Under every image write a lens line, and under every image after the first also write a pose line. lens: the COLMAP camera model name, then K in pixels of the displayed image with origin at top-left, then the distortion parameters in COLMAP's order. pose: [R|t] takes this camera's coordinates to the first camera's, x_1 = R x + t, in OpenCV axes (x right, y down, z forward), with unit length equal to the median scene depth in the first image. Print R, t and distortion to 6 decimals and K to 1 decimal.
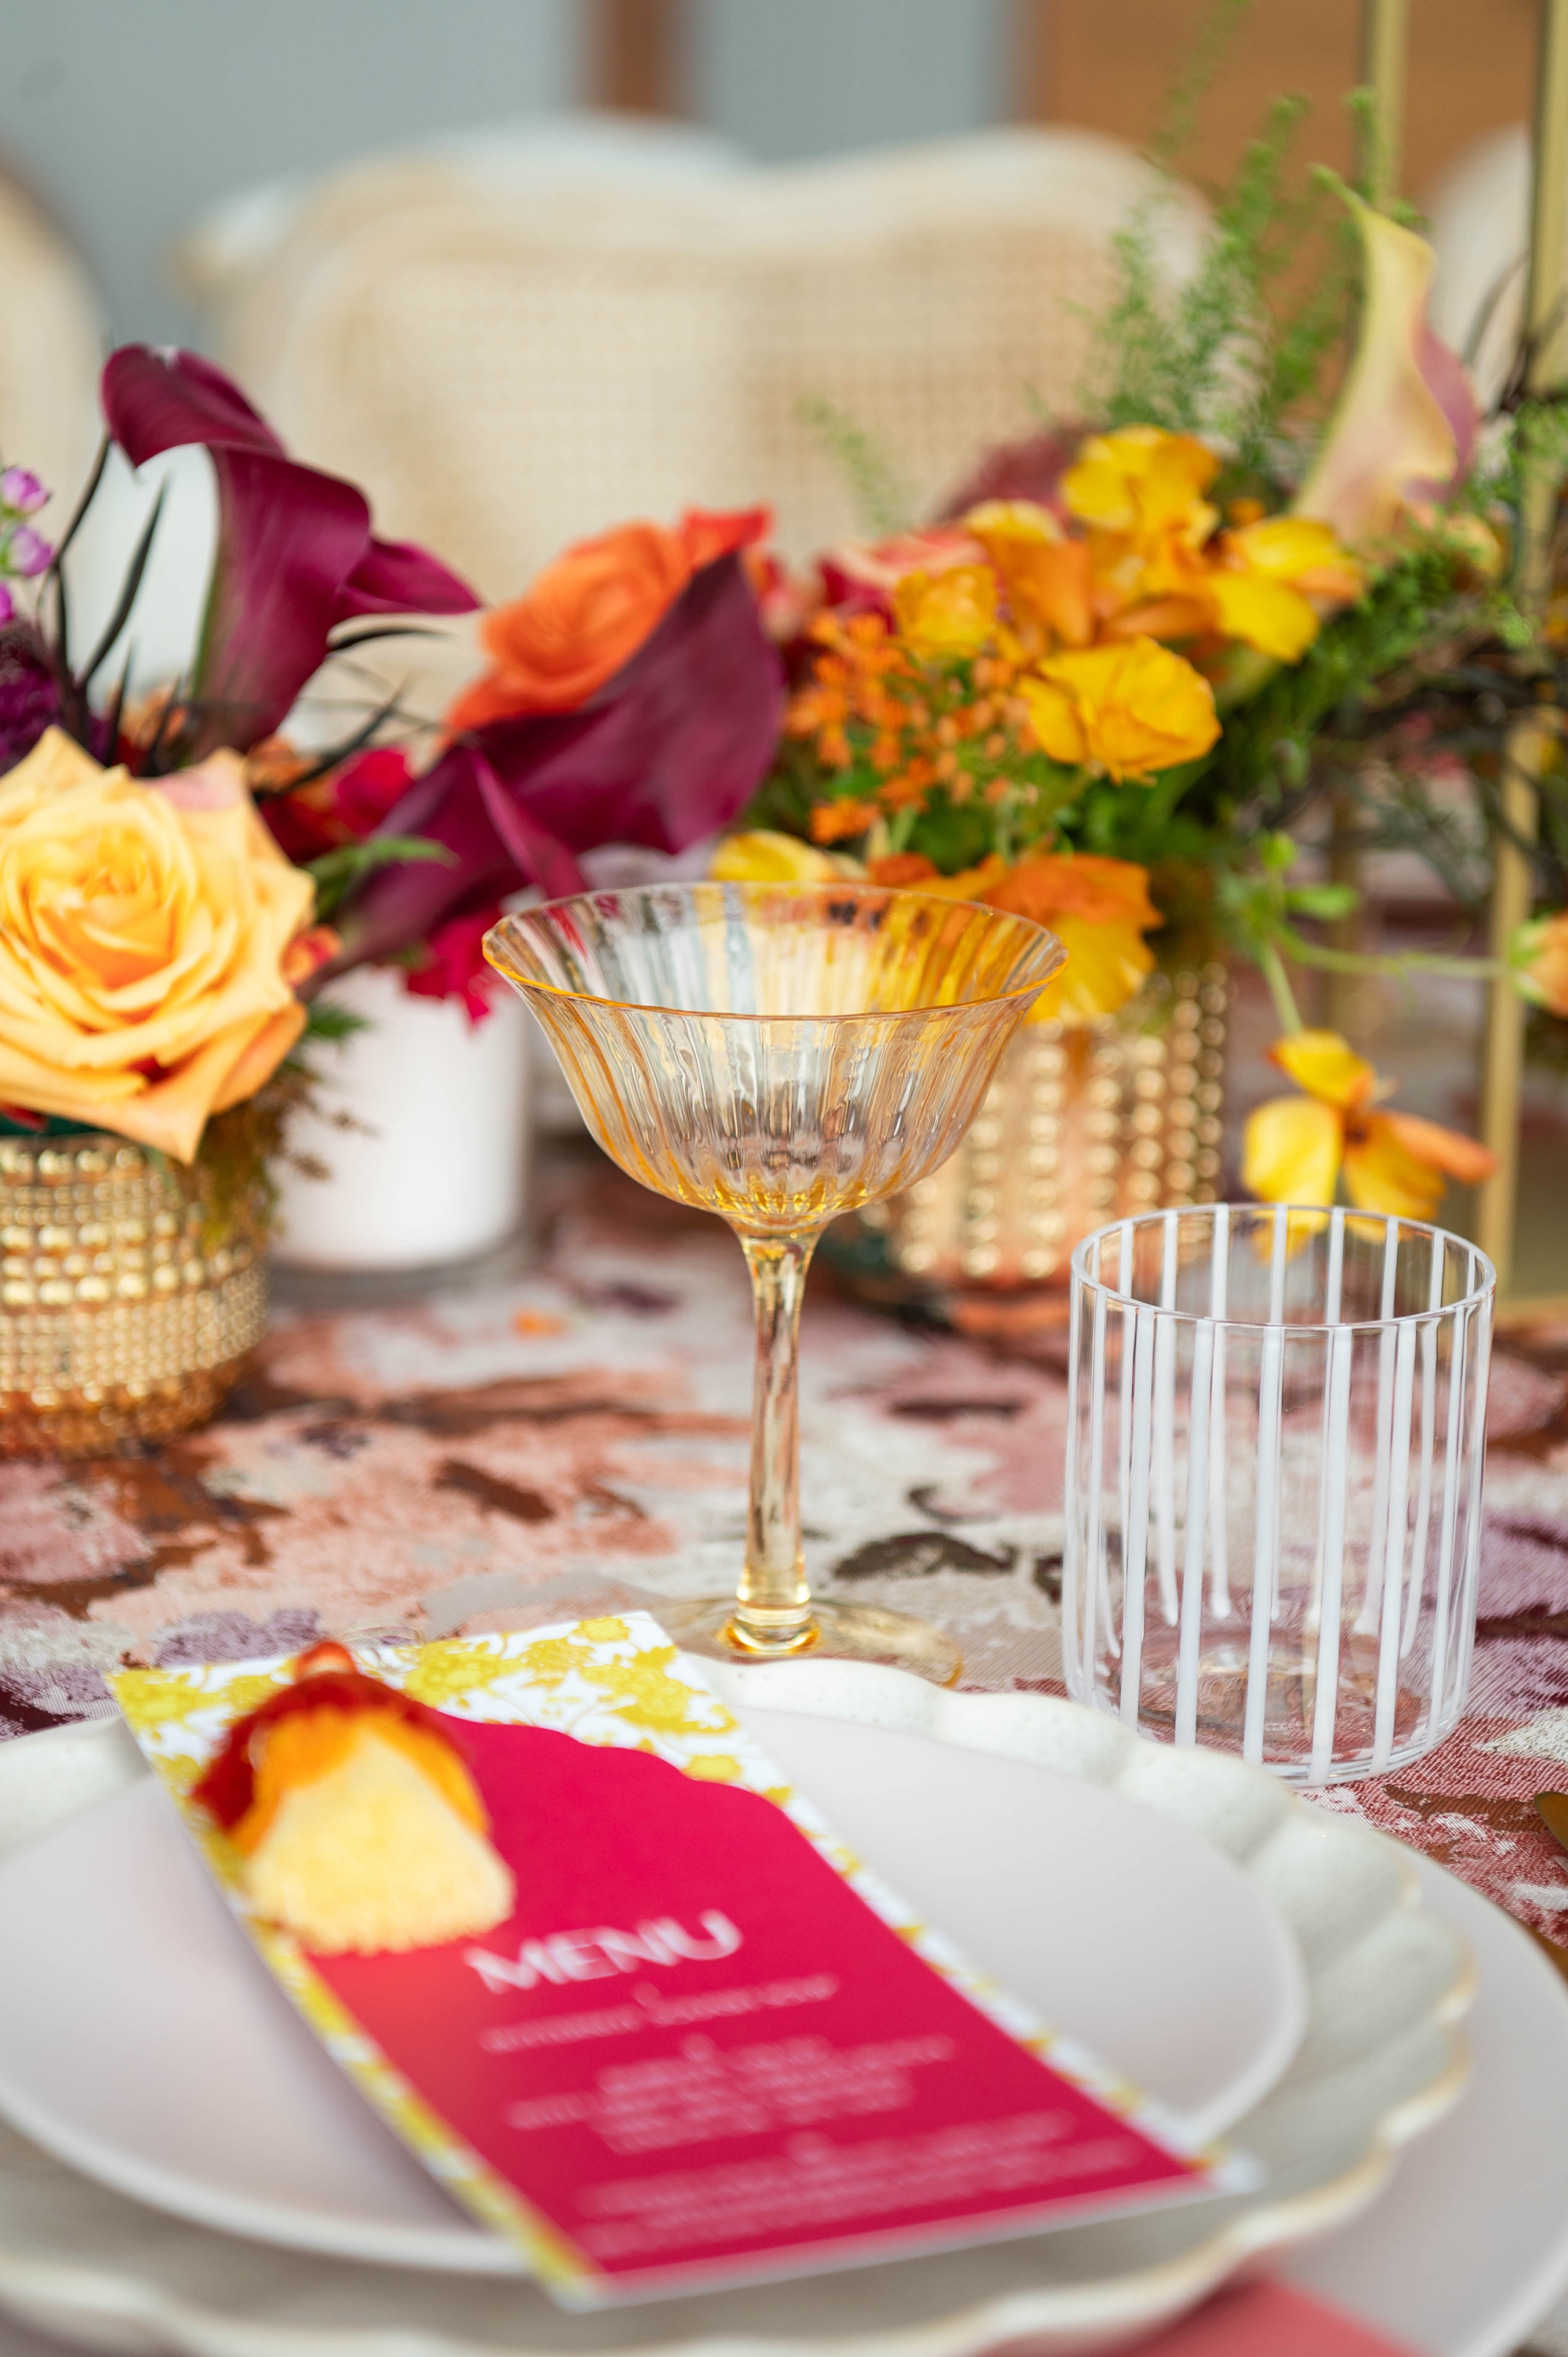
lens RADIAL K [[5057.3, 0, 784.0], [0, 5057.3, 1178.5], [0, 0, 1]] dist [0.004833, 0.148171]
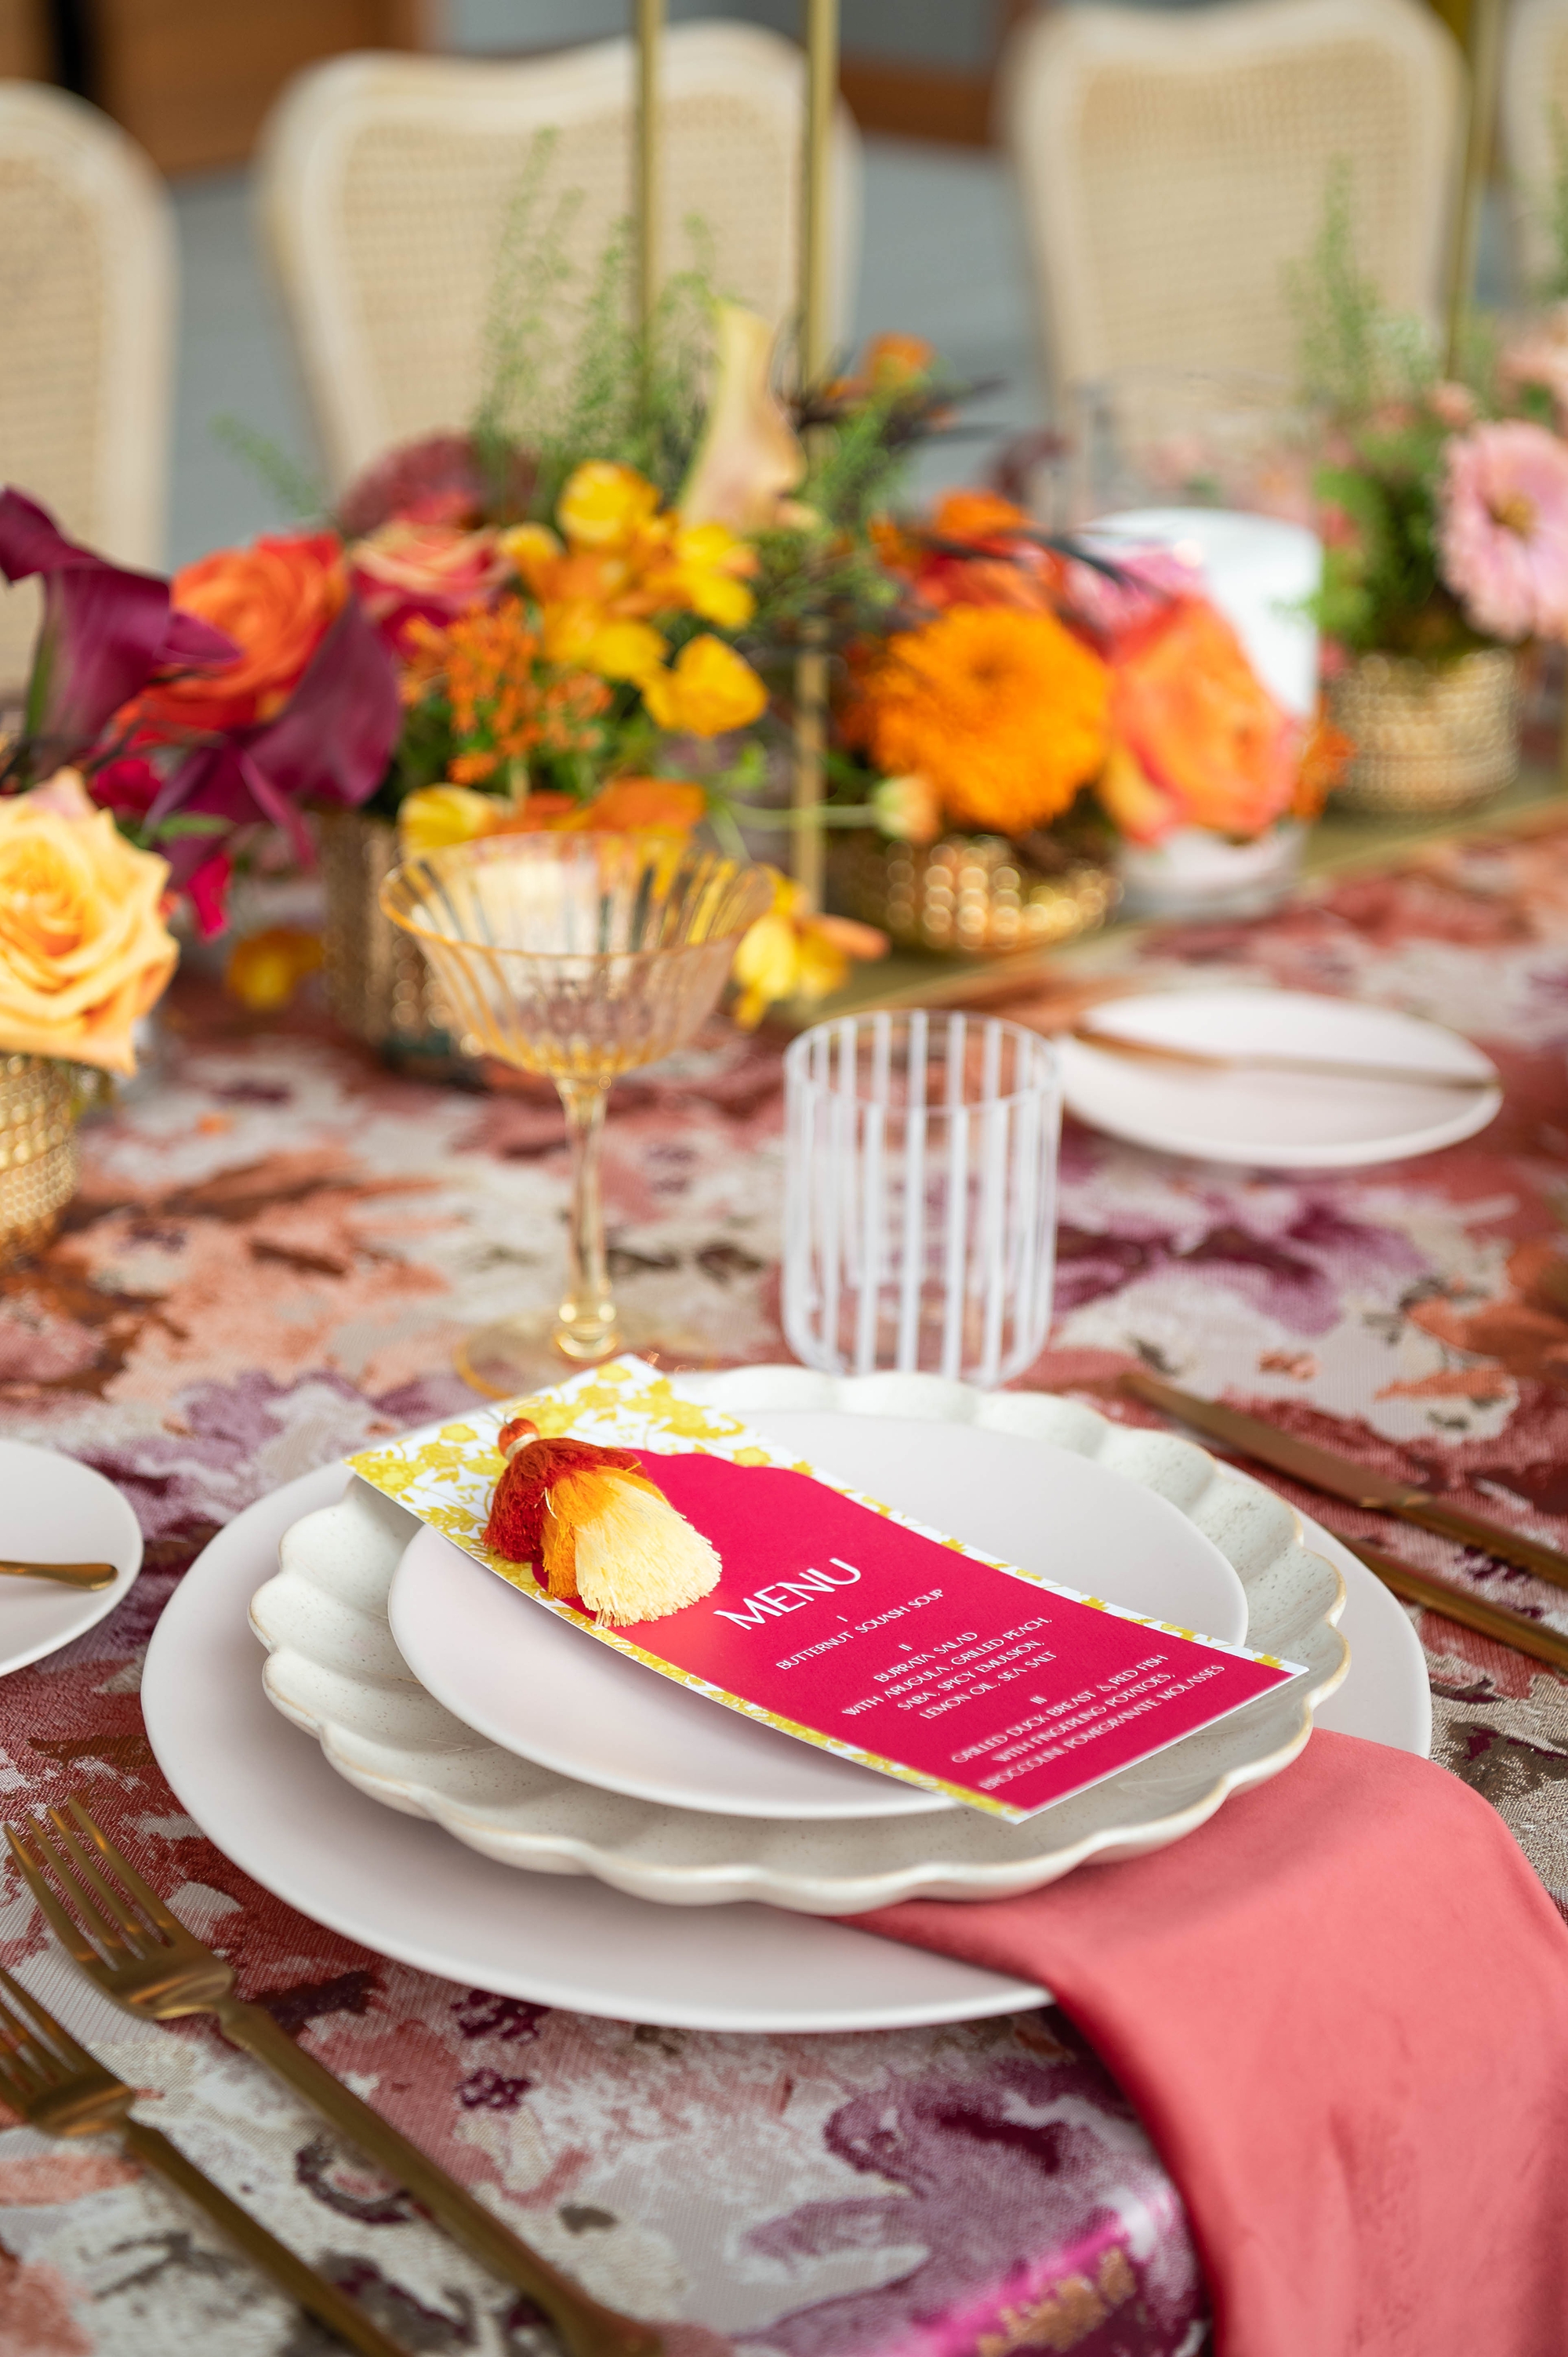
lens RADIAL K [[3939.8, 0, 784.0], [0, 3939.8, 1178.5], [0, 0, 1]] dist [-0.040920, -0.105001]
pose [[0.928979, -0.141462, 0.342033, -0.328362], [0.099595, 0.985537, 0.137105, -0.107394], [-0.356481, -0.093303, 0.929632, -0.097506]]
